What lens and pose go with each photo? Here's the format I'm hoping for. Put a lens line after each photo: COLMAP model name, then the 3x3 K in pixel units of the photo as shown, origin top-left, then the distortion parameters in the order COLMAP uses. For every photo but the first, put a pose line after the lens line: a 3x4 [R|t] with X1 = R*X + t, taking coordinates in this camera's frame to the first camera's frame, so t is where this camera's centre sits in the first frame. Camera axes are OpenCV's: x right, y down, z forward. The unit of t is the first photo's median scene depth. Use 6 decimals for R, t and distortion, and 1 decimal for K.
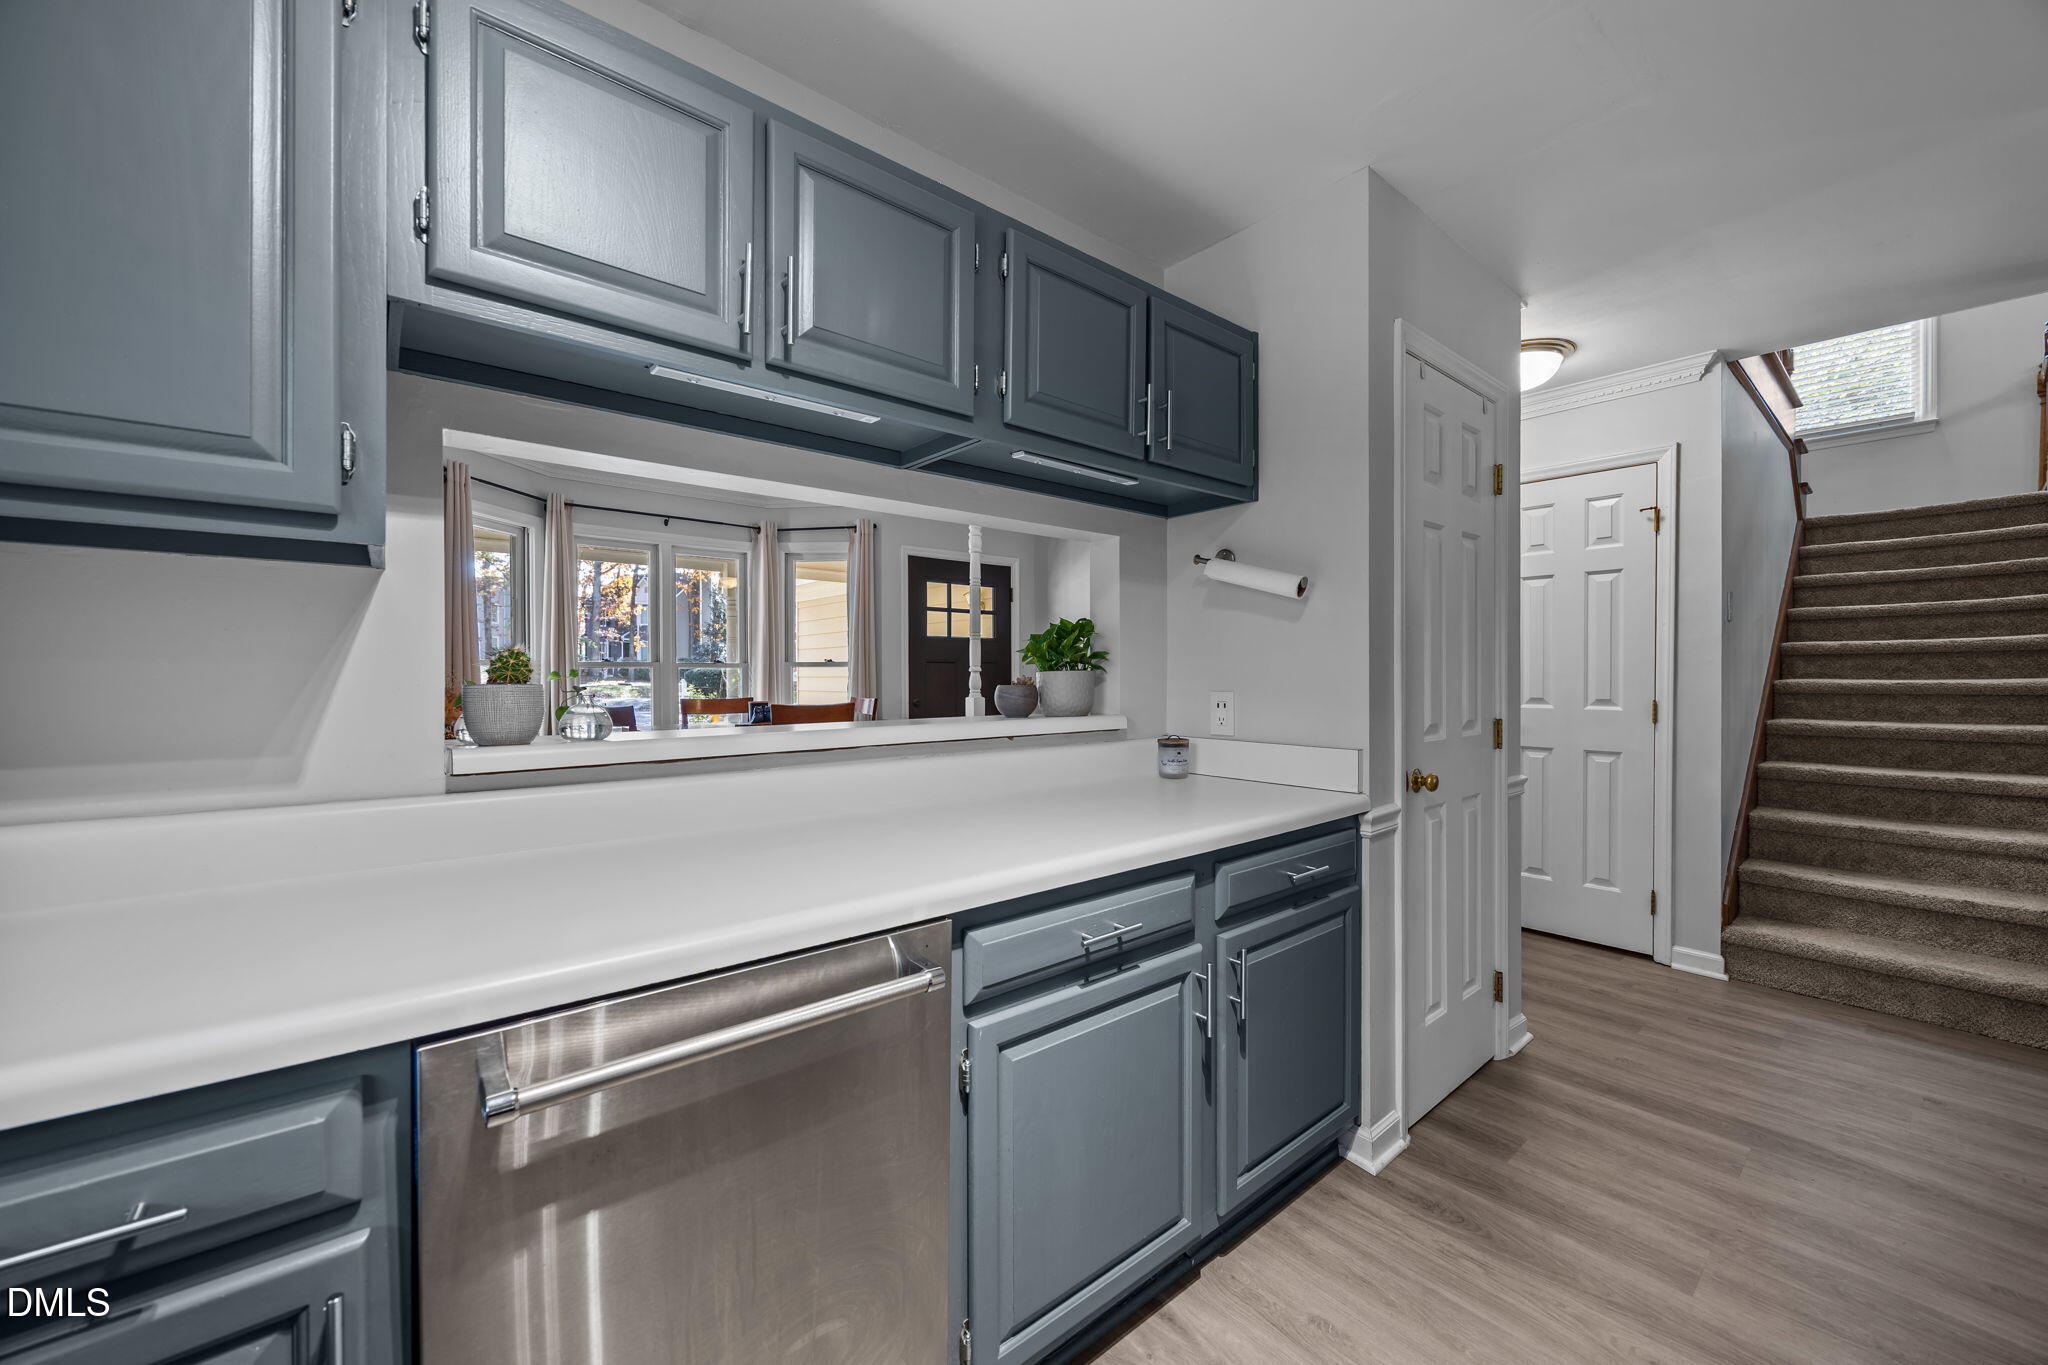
lens RADIAL K [[778.1, 0, 1035.9], [0, 778.1, 682.8], [0, 0, 1]] dist [-0.005392, -0.000052]
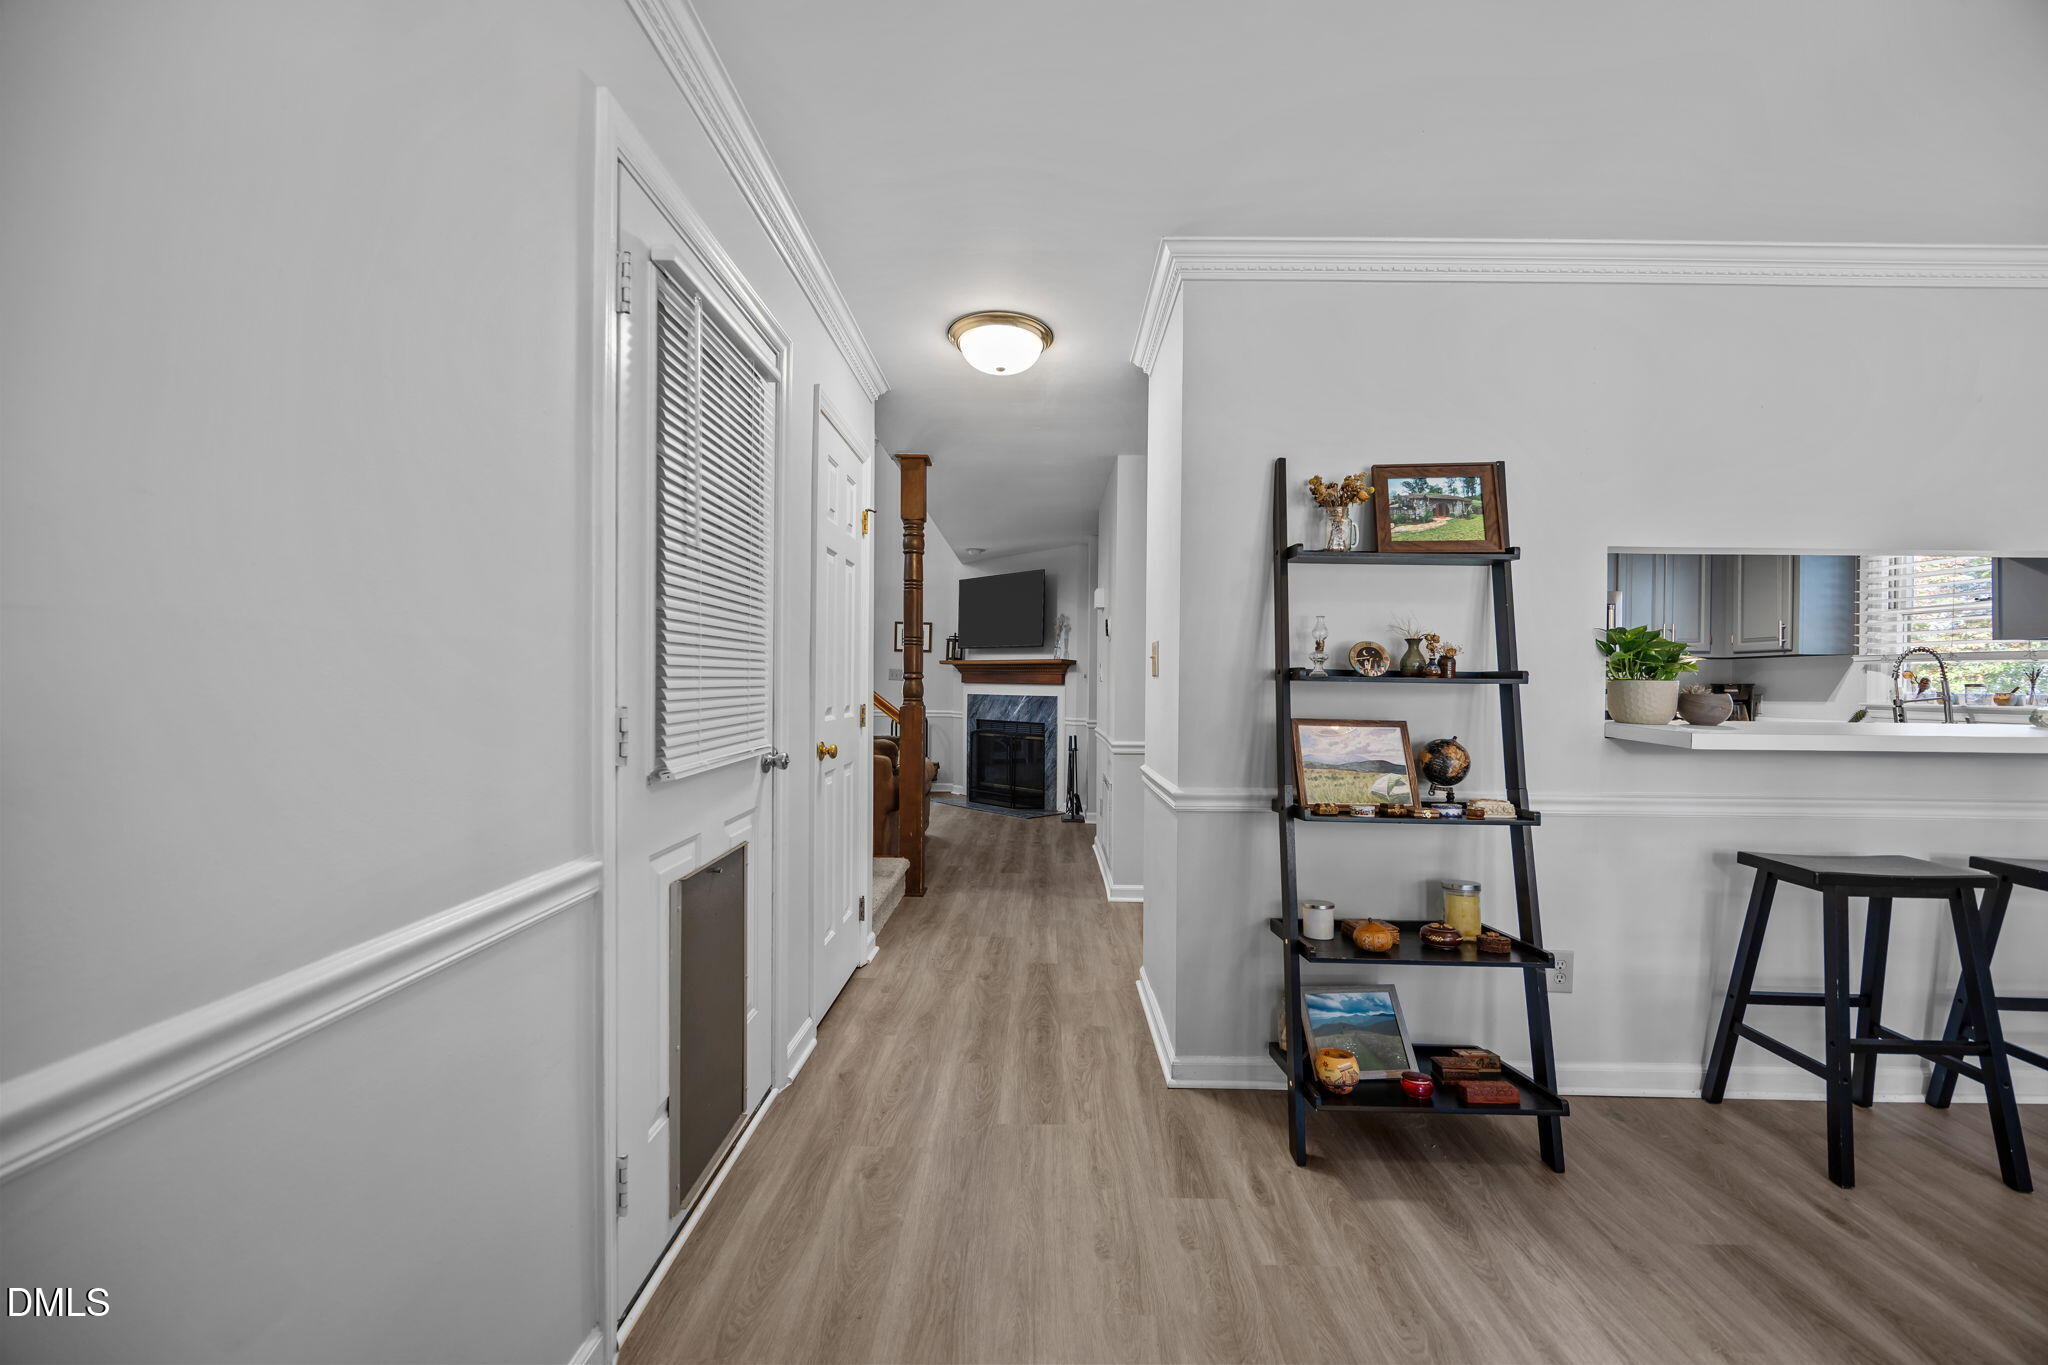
lens RADIAL K [[778.1, 0, 1035.9], [0, 778.1, 682.8], [0, 0, 1]] dist [-0.005392, -0.000052]
pose [[-0.759100, -0.004666, 0.650958, -0.008186], [0.002059, 0.999952, 0.009568, -0.006778], [-0.650971, 0.008603, -0.759054, 0.797235]]
